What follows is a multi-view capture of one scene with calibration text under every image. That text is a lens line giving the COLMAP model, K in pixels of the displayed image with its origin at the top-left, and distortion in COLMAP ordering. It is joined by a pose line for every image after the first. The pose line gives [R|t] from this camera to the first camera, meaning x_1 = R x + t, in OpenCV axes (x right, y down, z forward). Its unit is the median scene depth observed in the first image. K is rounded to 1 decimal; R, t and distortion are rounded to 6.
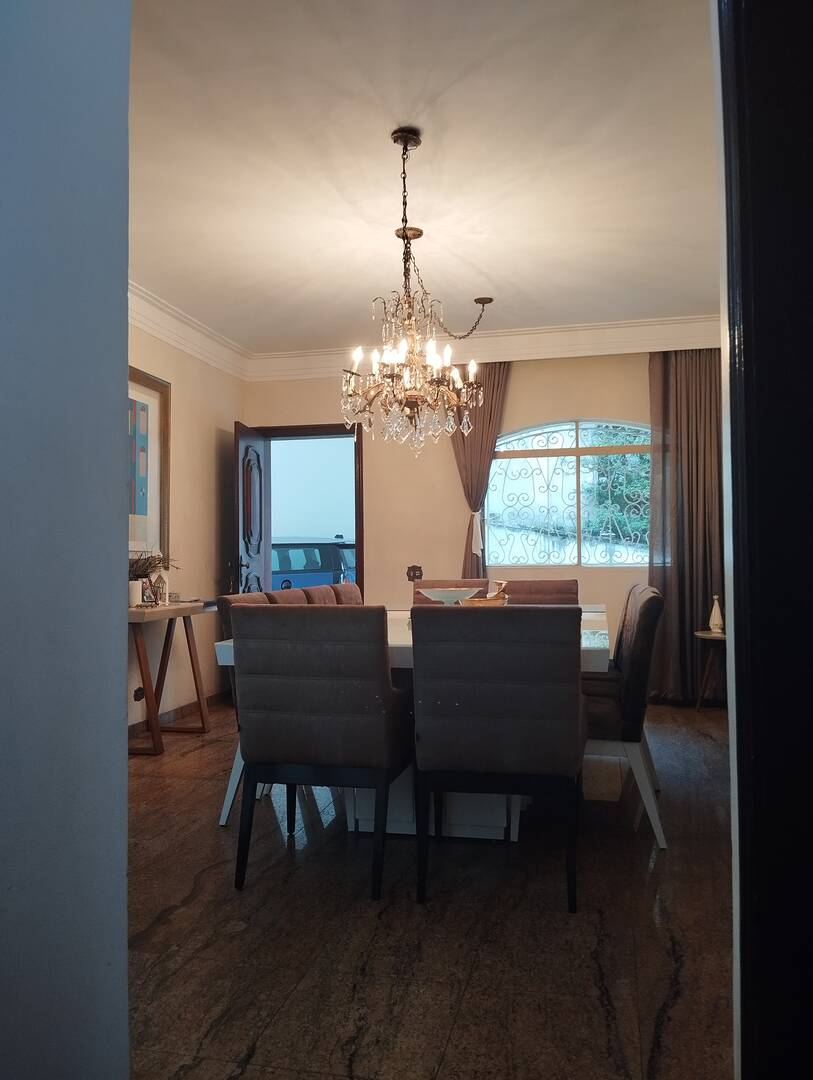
lens RADIAL K [[896.7, 0, 400.0], [0, 896.7, 537.8], [0, 0, 1]] dist [0.094939, -0.177208]
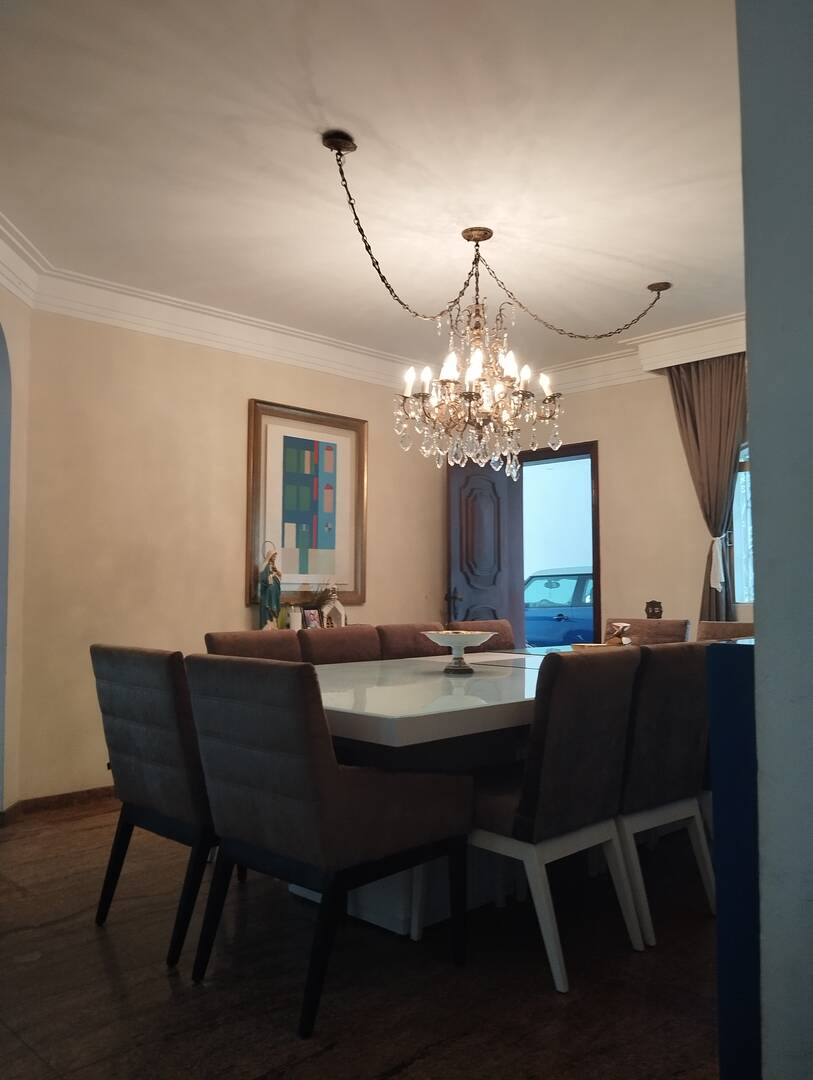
lens RADIAL K [[896.7, 0, 400.0], [0, 896.7, 537.8], [0, 0, 1]] dist [0.094939, -0.177208]
pose [[0.834242, -0.022741, -0.550929, 0.366519], [0.007751, 0.999534, -0.029523, -0.007288], [0.551344, 0.020359, 0.834030, 0.178558]]
